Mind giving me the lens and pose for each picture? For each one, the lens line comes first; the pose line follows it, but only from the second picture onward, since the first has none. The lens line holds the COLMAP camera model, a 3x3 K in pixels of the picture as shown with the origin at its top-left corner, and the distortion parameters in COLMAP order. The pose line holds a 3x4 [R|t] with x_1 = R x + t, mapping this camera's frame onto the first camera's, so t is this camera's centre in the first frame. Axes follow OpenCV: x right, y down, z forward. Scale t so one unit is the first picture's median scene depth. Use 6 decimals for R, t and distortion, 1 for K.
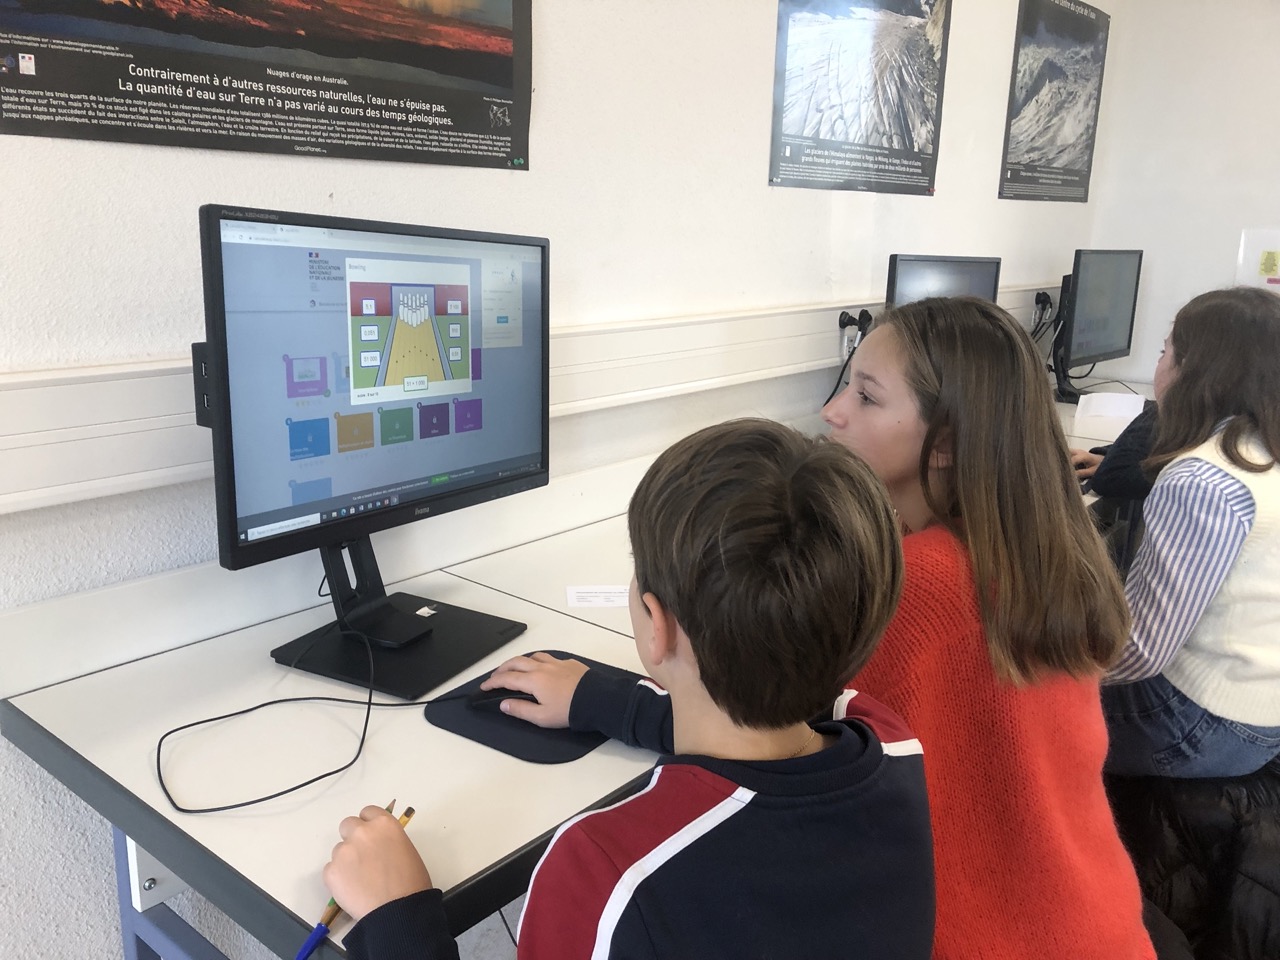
lens RADIAL K [[1074.6, 0, 632.2], [0, 1074.6, 484.0], [0, 0, 1]] dist [0.002147, 0.016460]
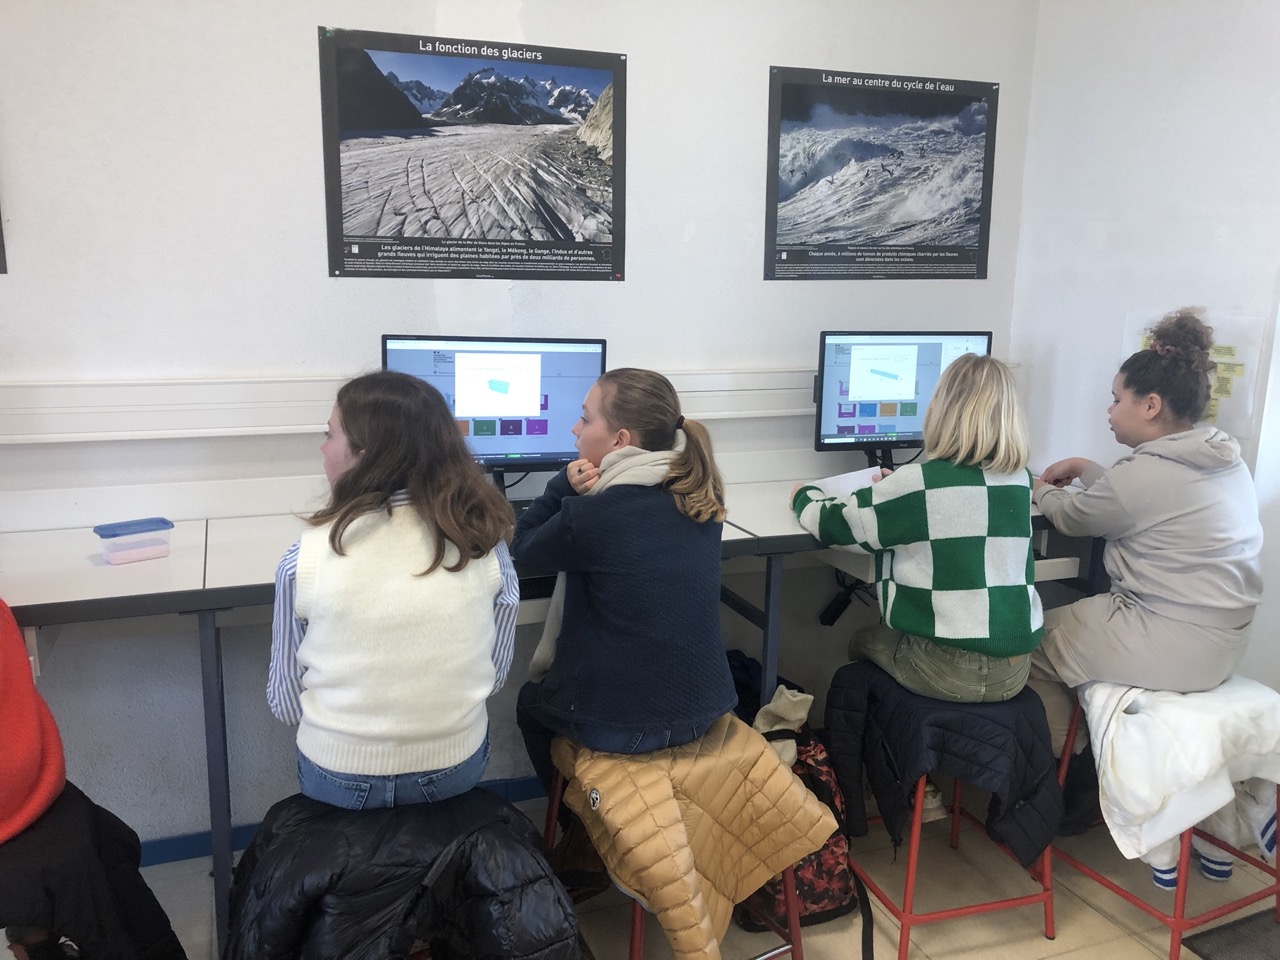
lens RADIAL K [[1062.0, 0, 640.0], [0, 1062.0, 480.0], [0, 0, 1]] dist [0.076808, -0.208564]
pose [[0.872855, 0.073570, -0.482403, 0.921649], [-0.107405, 0.993291, -0.042853, -0.028109], [0.476014, 0.089217, 0.874901, 0.102753]]
